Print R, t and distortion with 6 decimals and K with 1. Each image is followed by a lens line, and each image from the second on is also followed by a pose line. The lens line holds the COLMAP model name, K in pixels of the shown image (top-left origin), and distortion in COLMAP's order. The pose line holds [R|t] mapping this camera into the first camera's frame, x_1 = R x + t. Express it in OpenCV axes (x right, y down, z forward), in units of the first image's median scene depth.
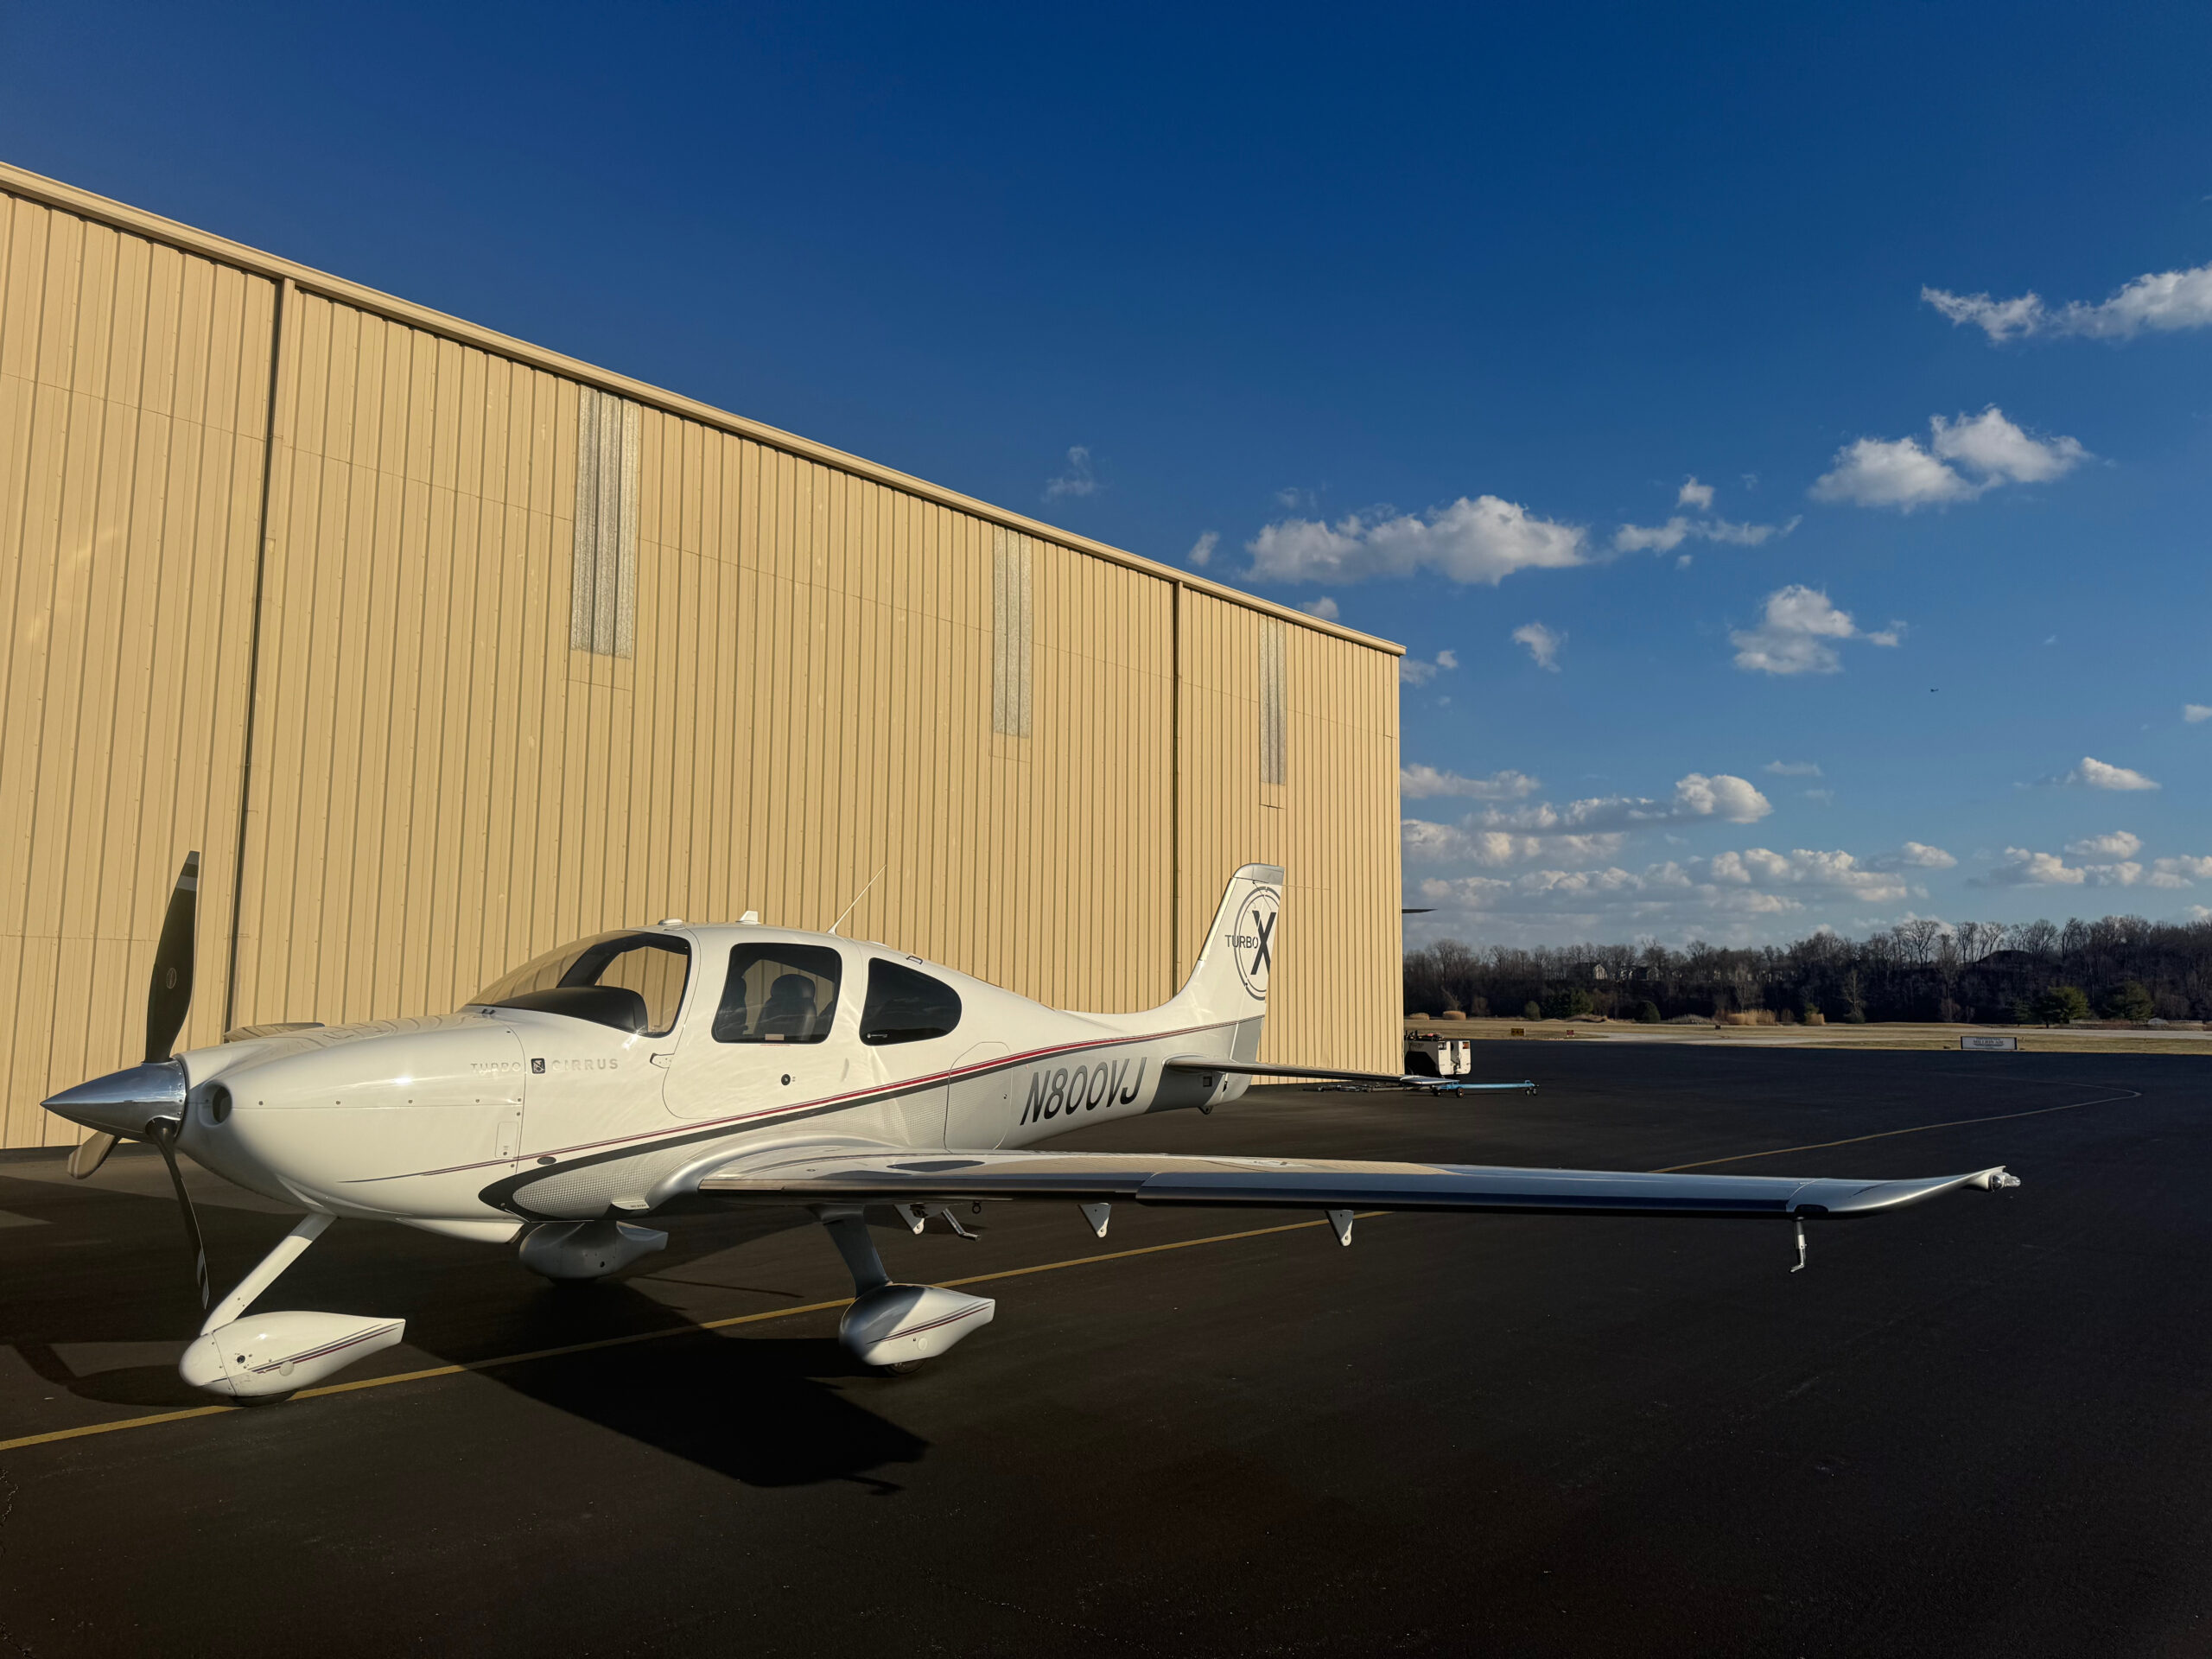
lens RADIAL K [[1538.2, 0, 1111.7], [0, 1538.2, 836.5], [0, 0, 1]] dist [0.146248, -0.238002]
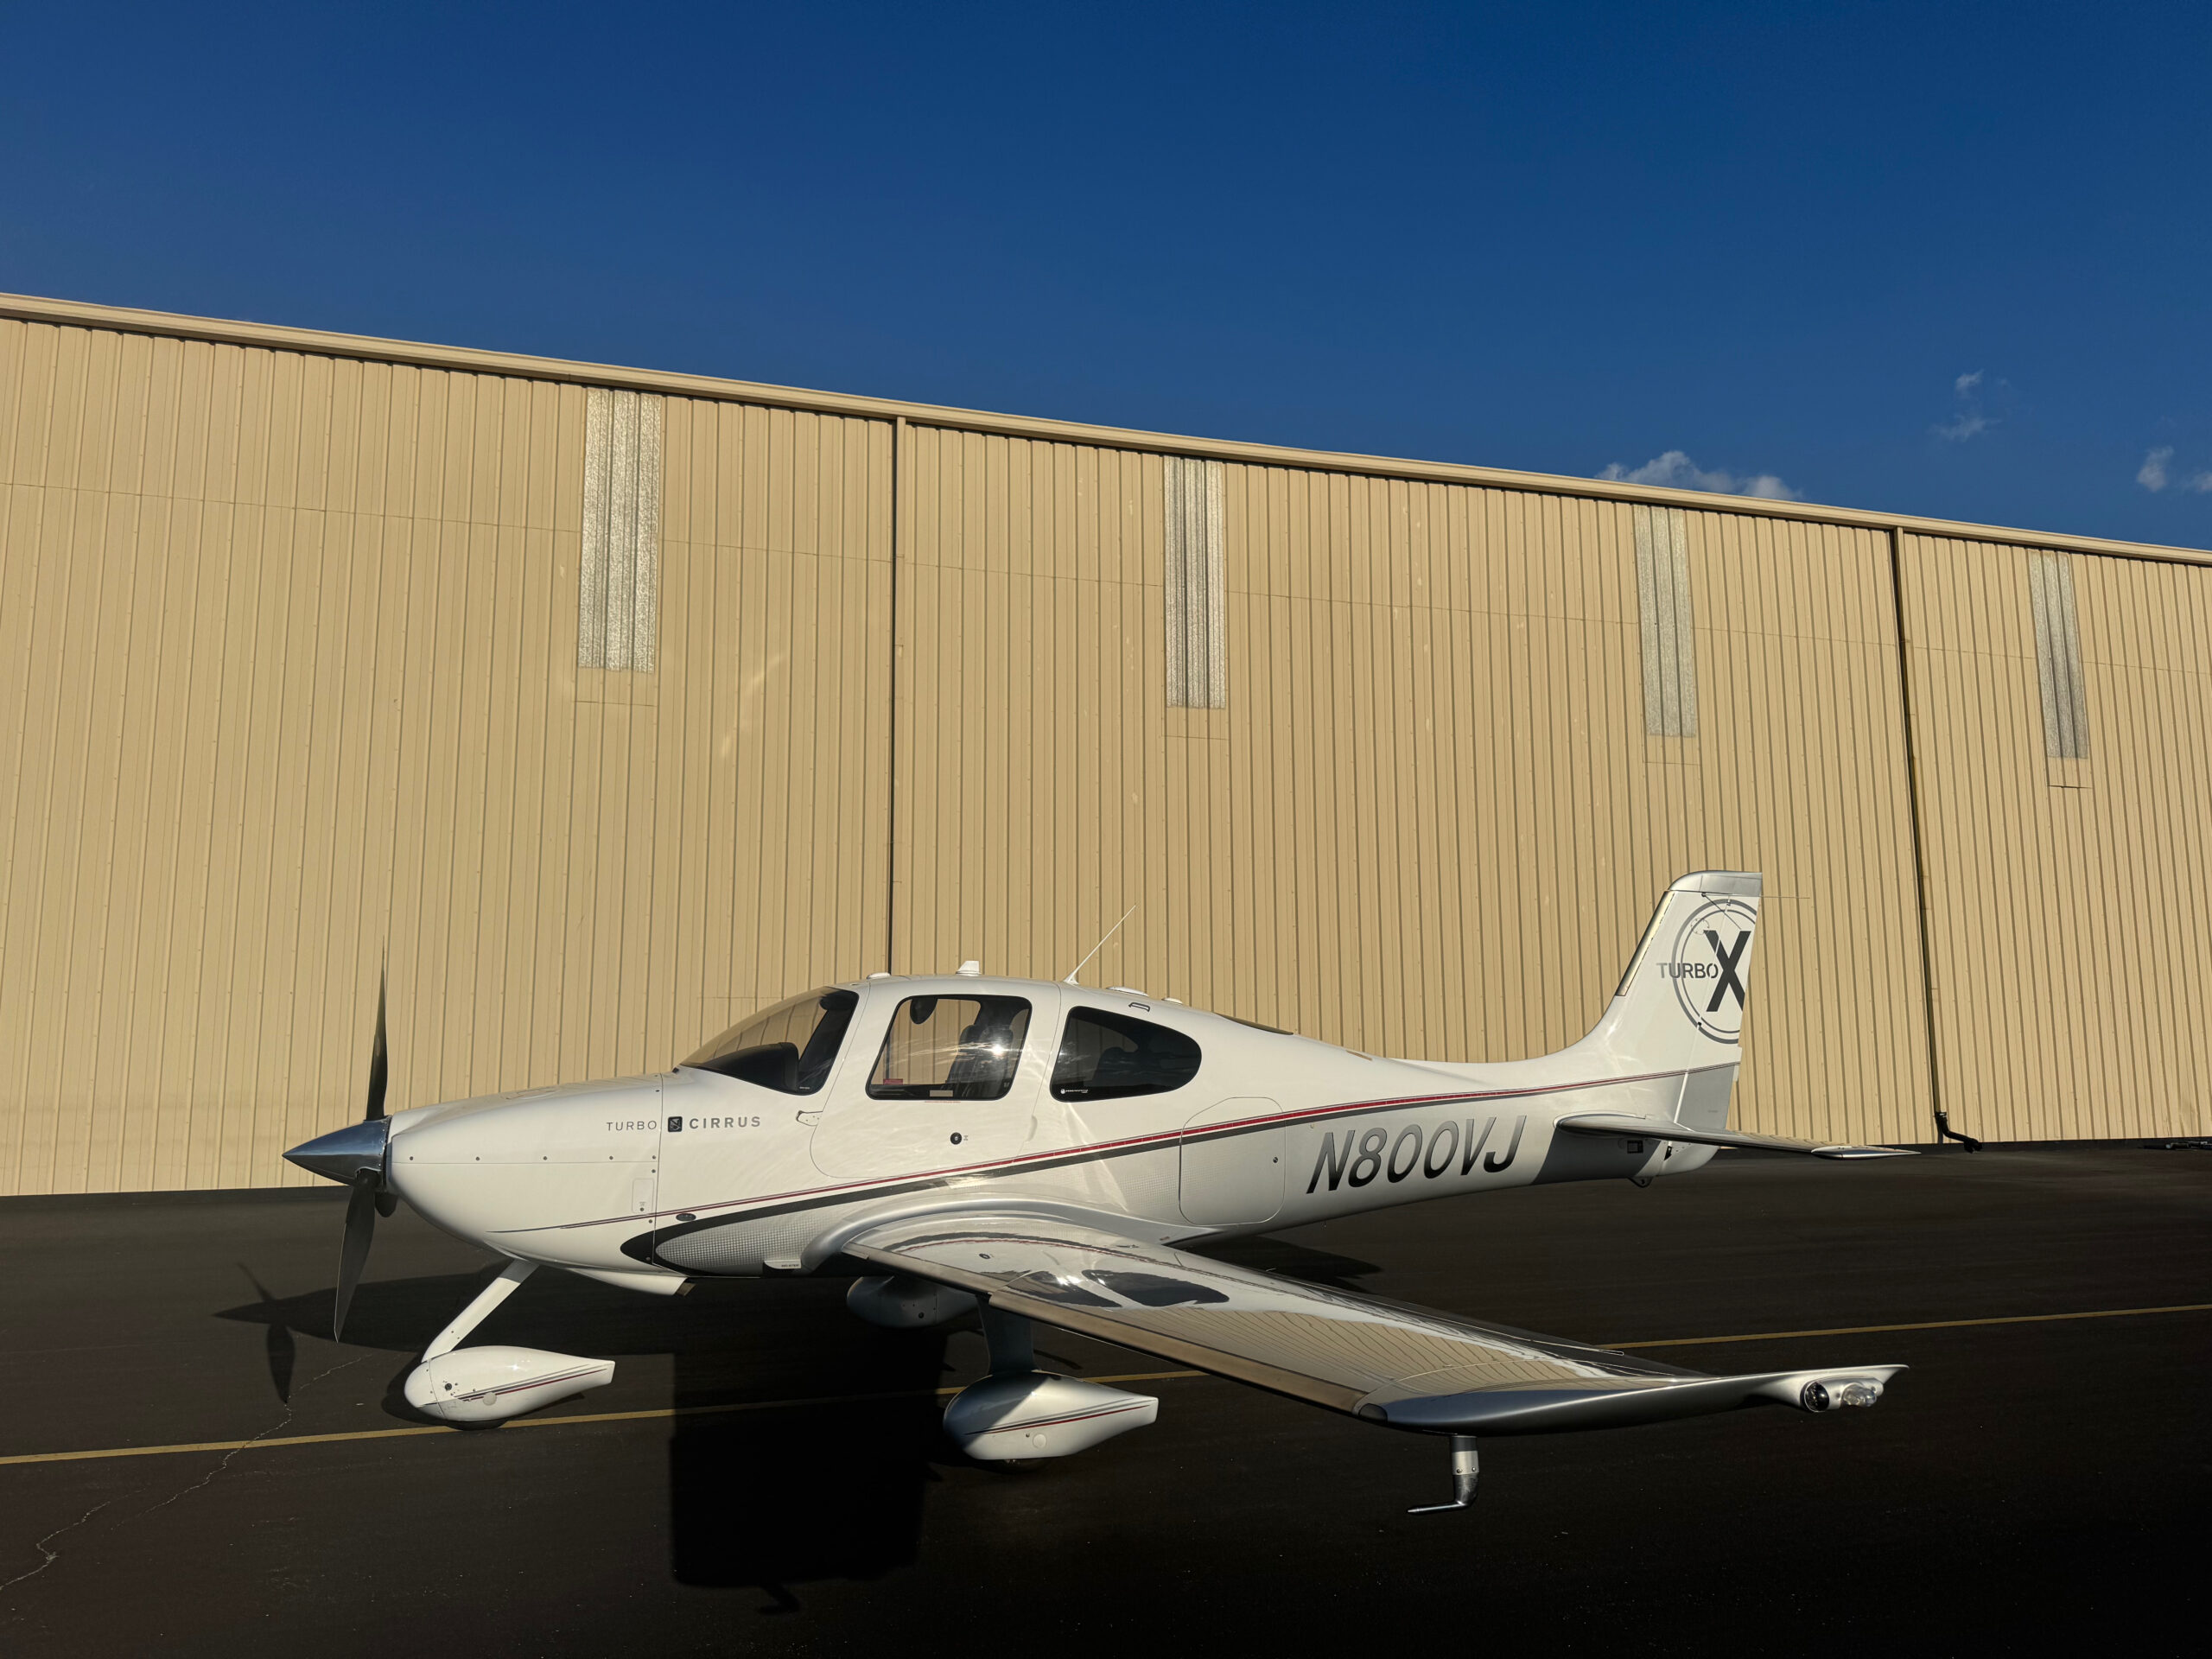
lens RADIAL K [[1536.9, 0, 1105.8], [0, 1536.9, 835.8], [0, 0, 1]] dist [0.166783, -0.322457]
pose [[0.855689, -0.081139, -0.511090, 0.136937], [0.069972, 0.996703, -0.041084, 0.006167], [0.512738, -0.000607, 0.858545, 0.085134]]
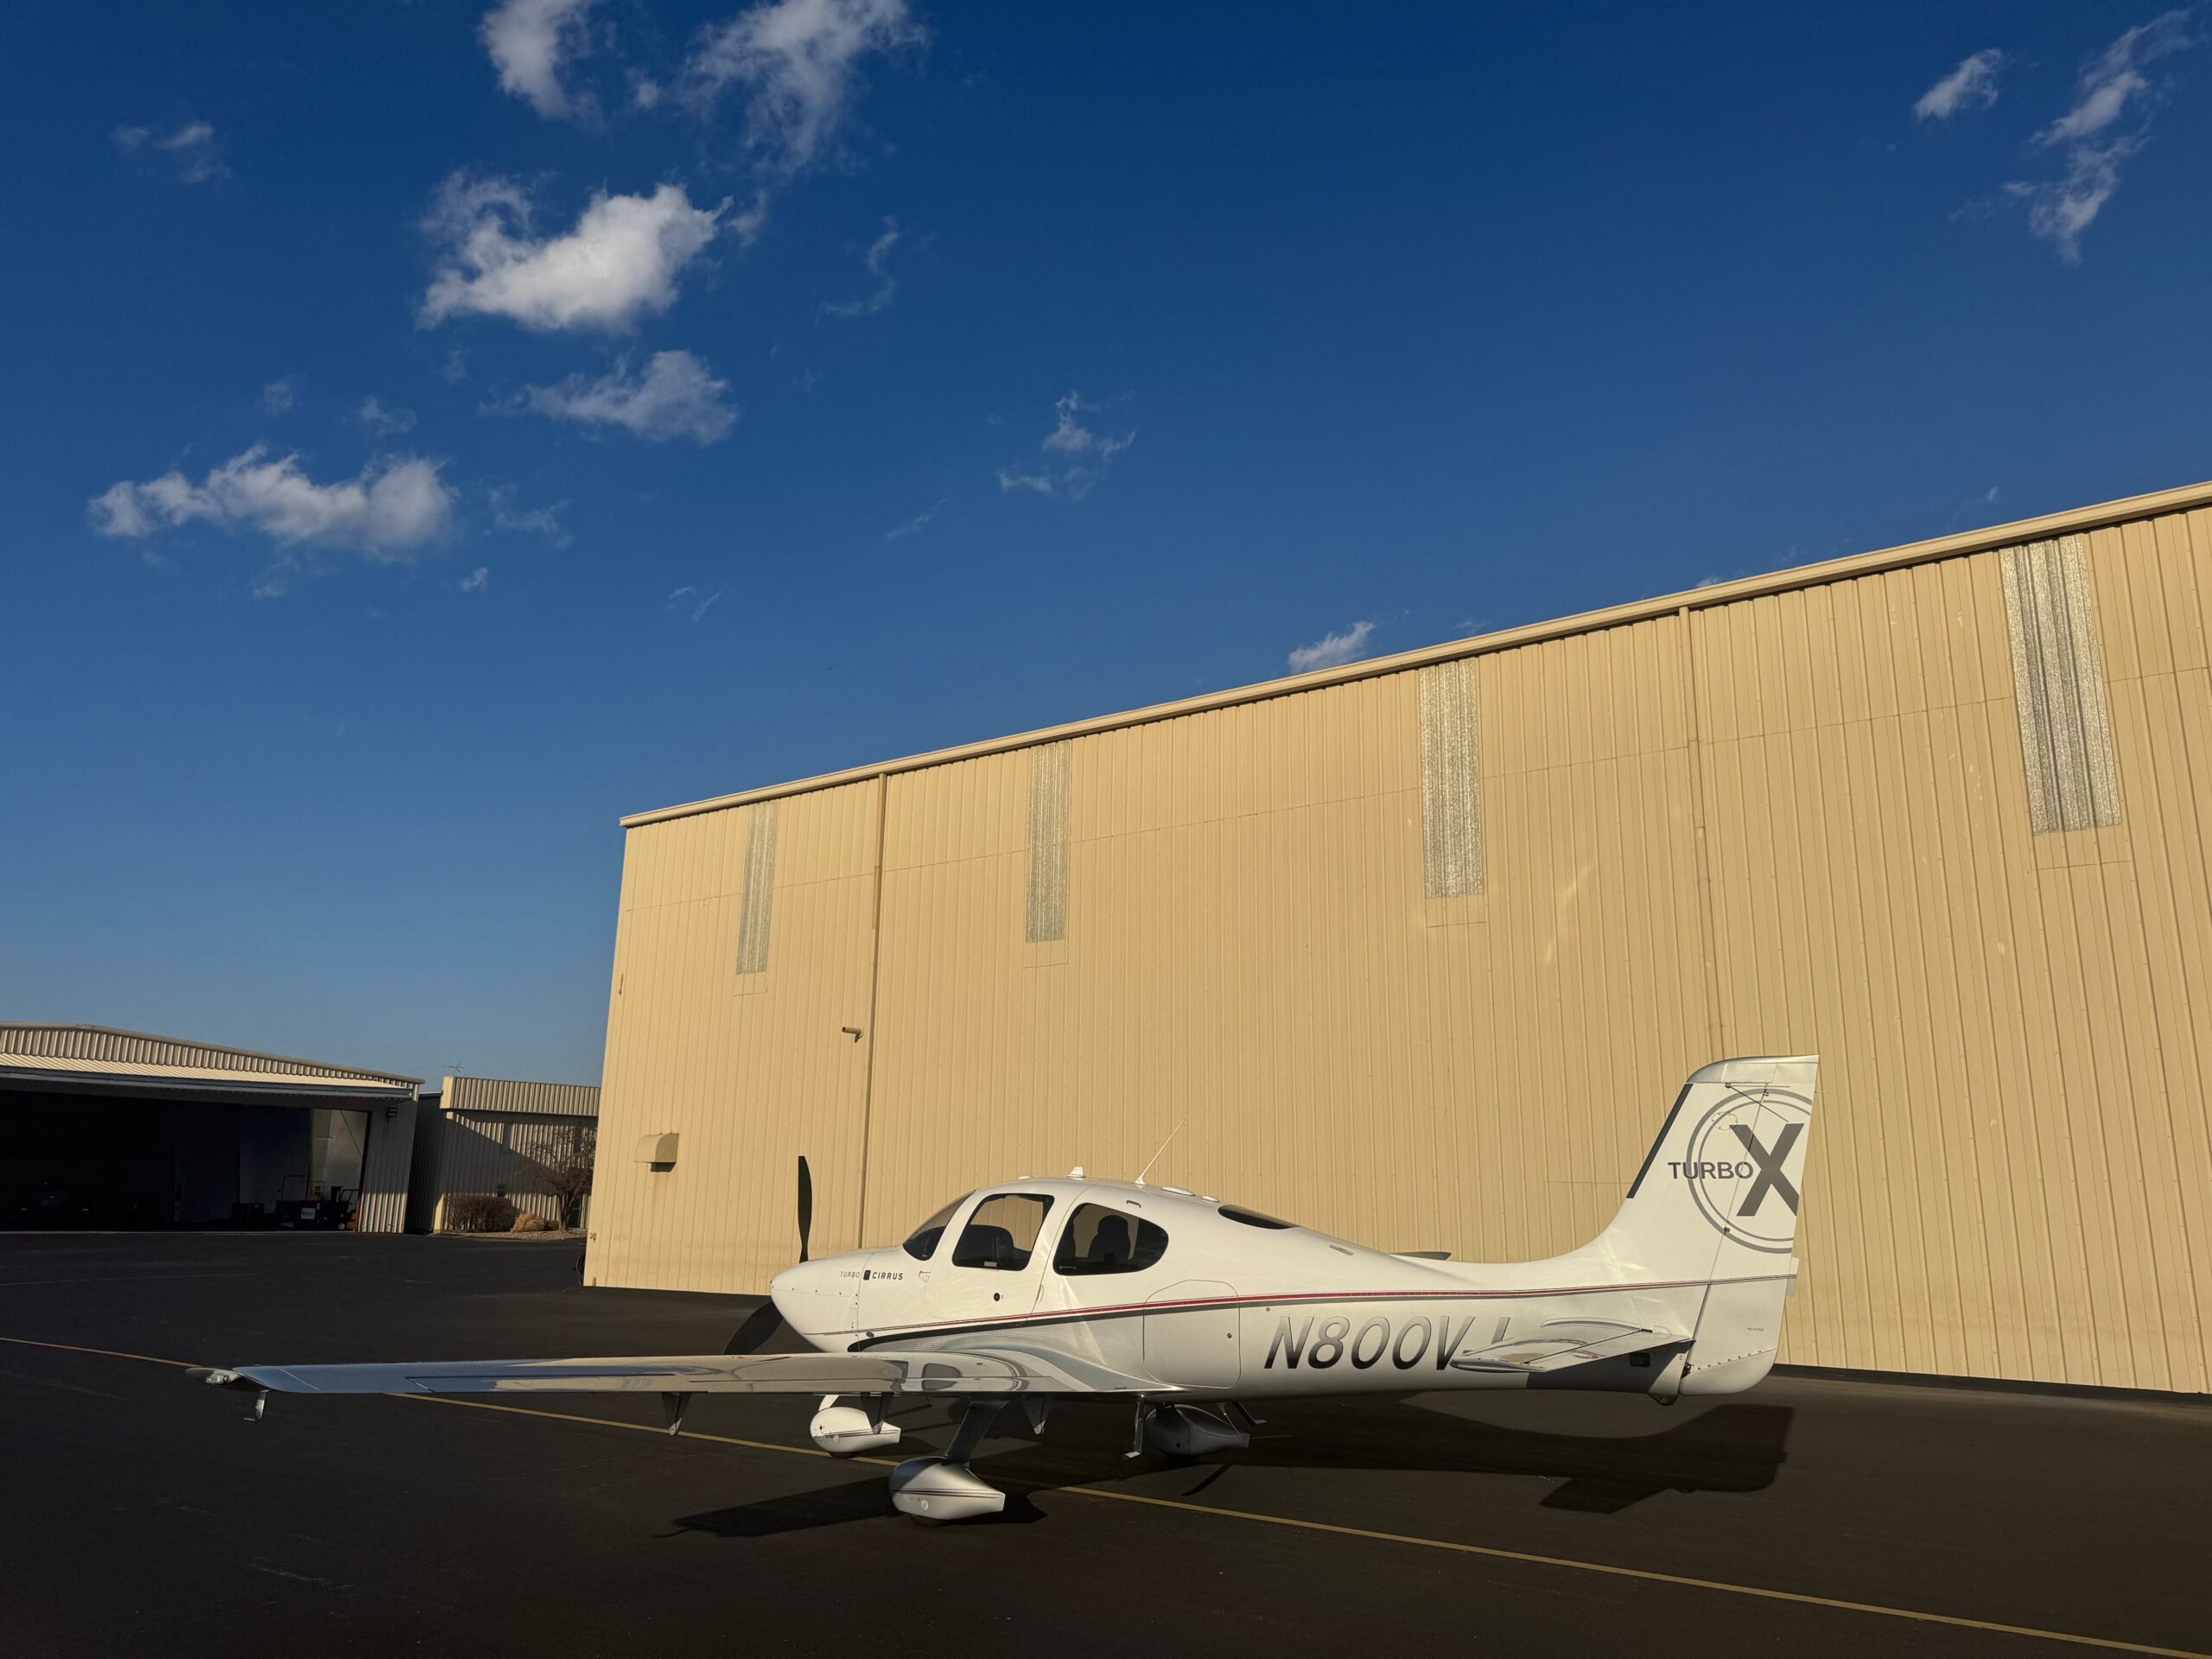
lens RADIAL K [[1536.9, 0, 1105.8], [0, 1536.9, 835.8], [0, 0, 1]] dist [0.166783, -0.322457]
pose [[0.099069, -0.235642, -0.966777, 0.454014], [0.098384, 0.969116, -0.226130, 0.030307], [0.990205, -0.072713, 0.119193, 0.355315]]
